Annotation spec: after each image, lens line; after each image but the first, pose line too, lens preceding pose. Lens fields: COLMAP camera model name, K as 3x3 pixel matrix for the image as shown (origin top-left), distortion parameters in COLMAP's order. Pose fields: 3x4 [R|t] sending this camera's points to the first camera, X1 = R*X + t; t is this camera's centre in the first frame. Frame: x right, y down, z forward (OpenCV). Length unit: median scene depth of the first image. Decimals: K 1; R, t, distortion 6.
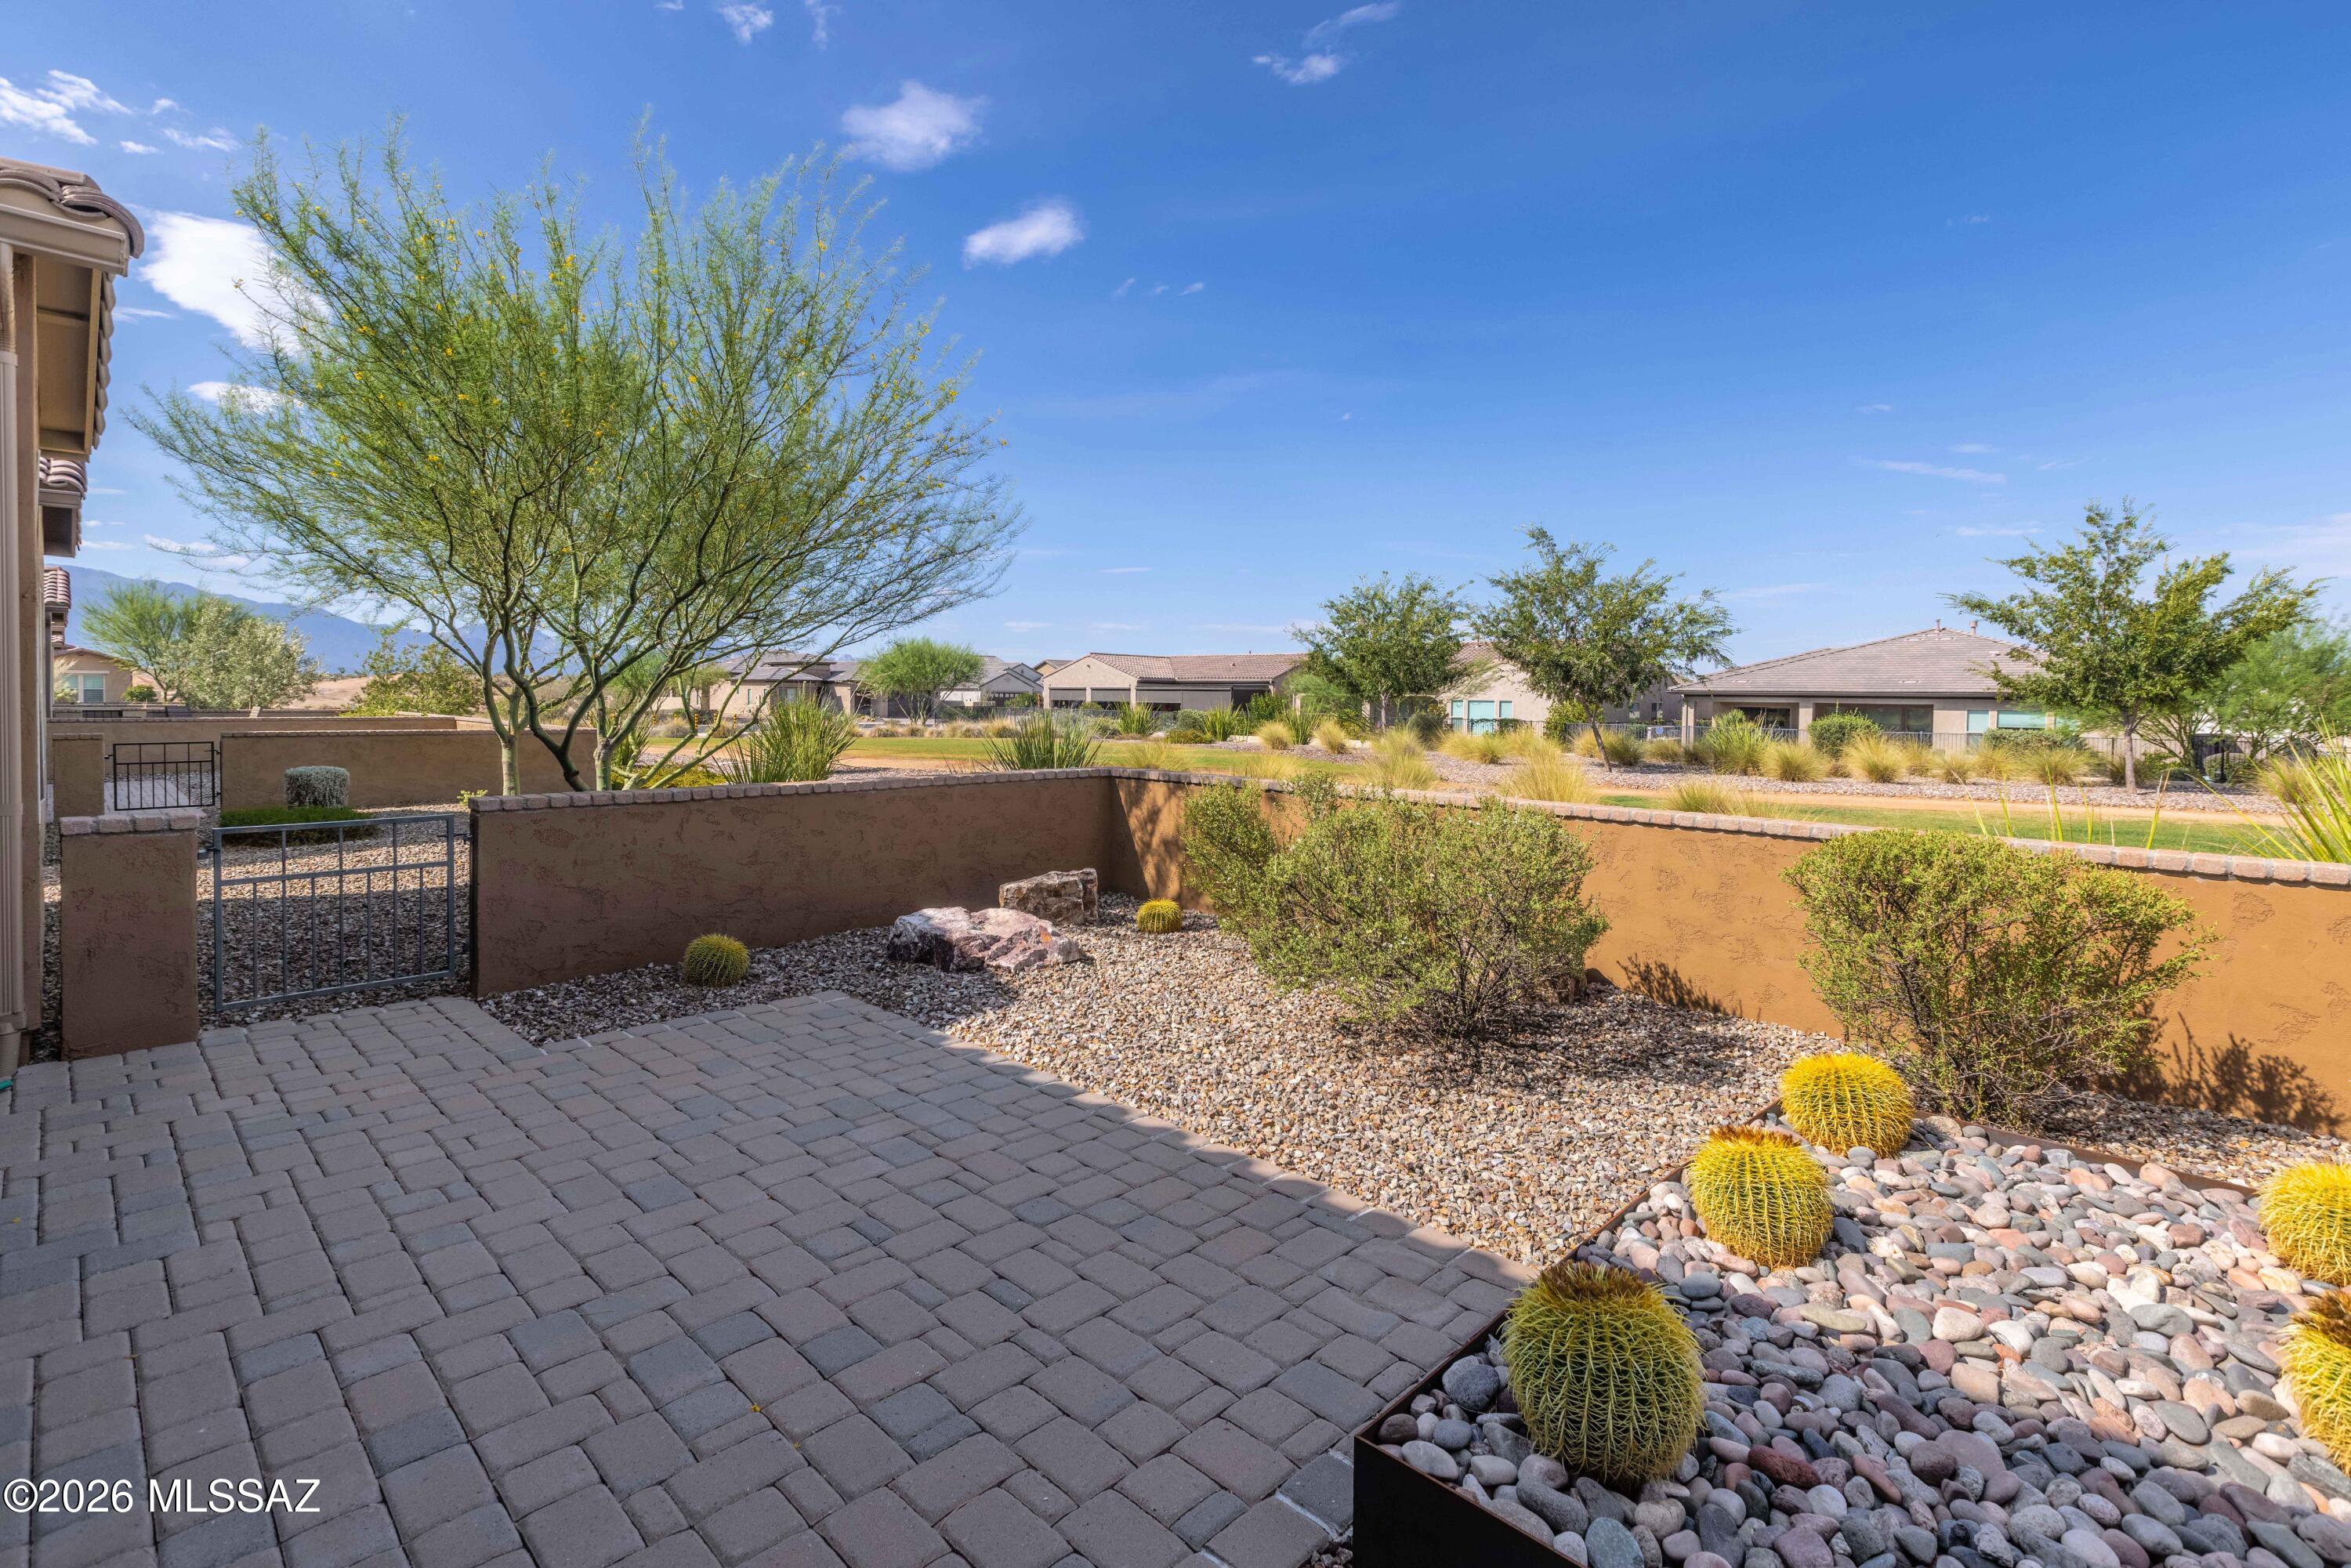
lens RADIAL K [[1100.5, 0, 1175.5], [0, 1100.5, 784.0], [0, 0, 1]] dist [-0.001786, -0.000226]
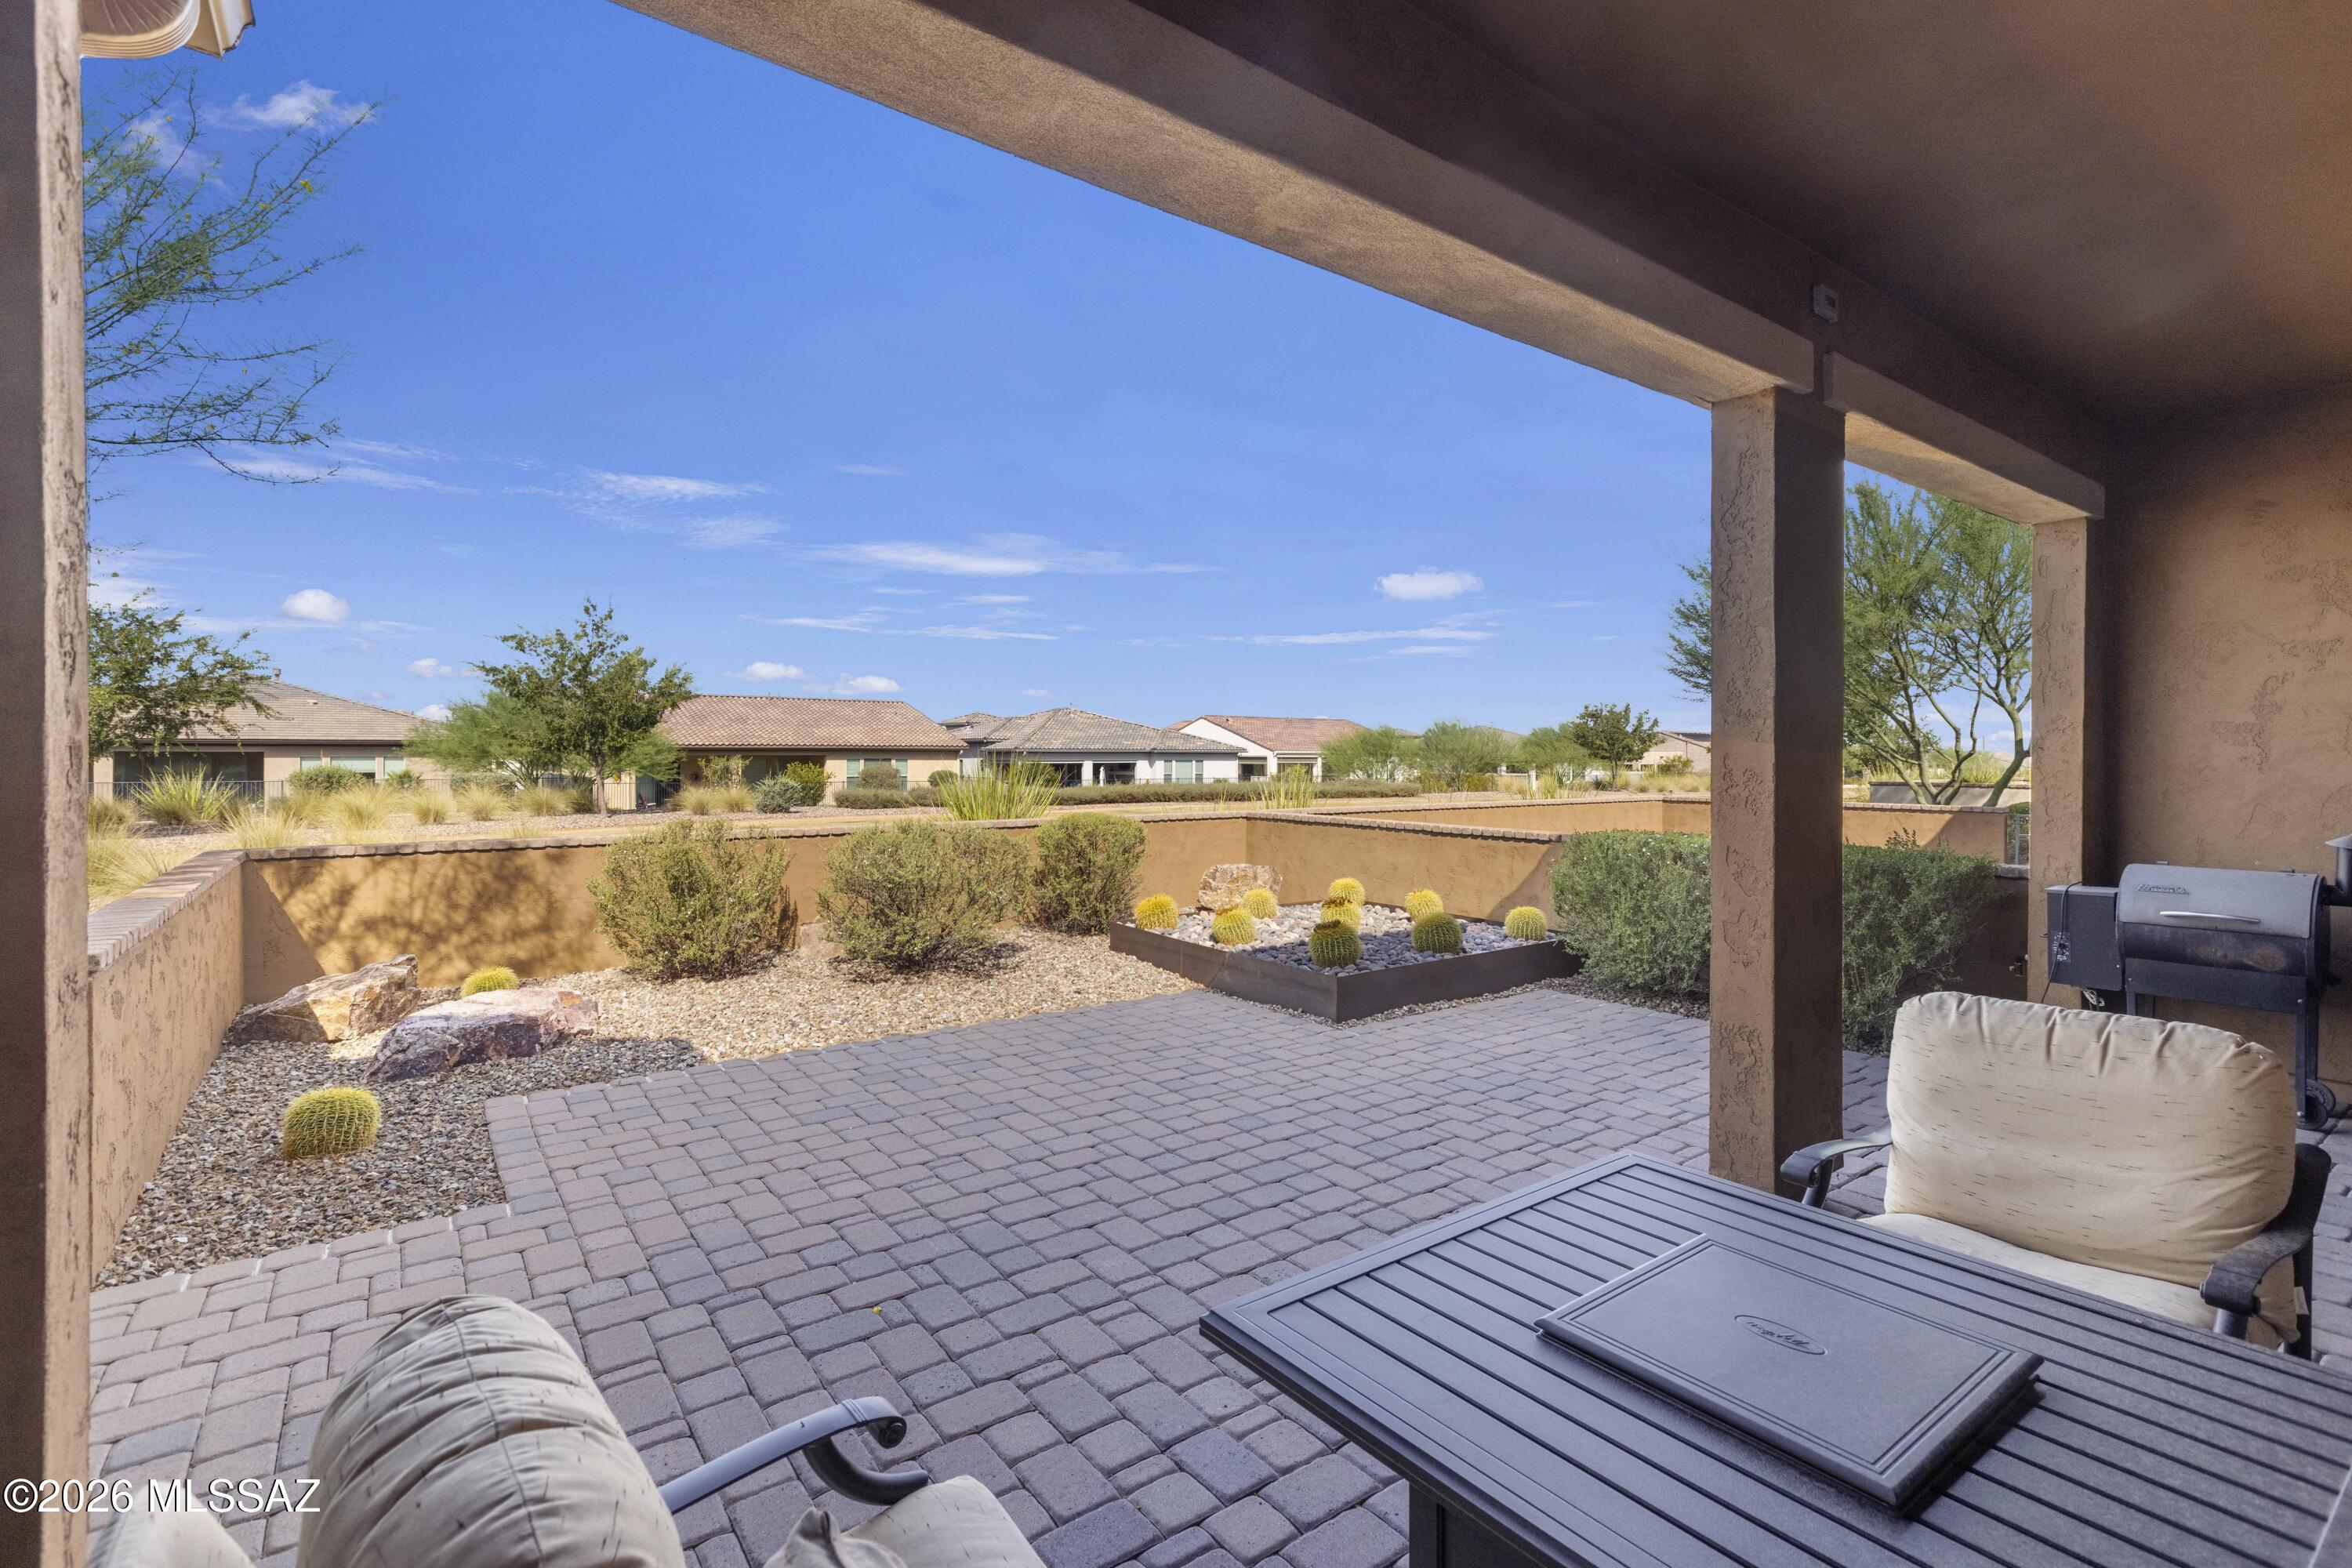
lens RADIAL K [[1101.0, 0, 1176.0], [0, 1101.0, 784.0], [0, 0, 1]] dist [-0.001786, -0.000226]
pose [[0.164811, -0.040240, 0.985504, -0.756671], [0.076671, 0.996667, 0.027874, -0.032931], [-0.983341, 0.070966, 0.167347, 0.202084]]
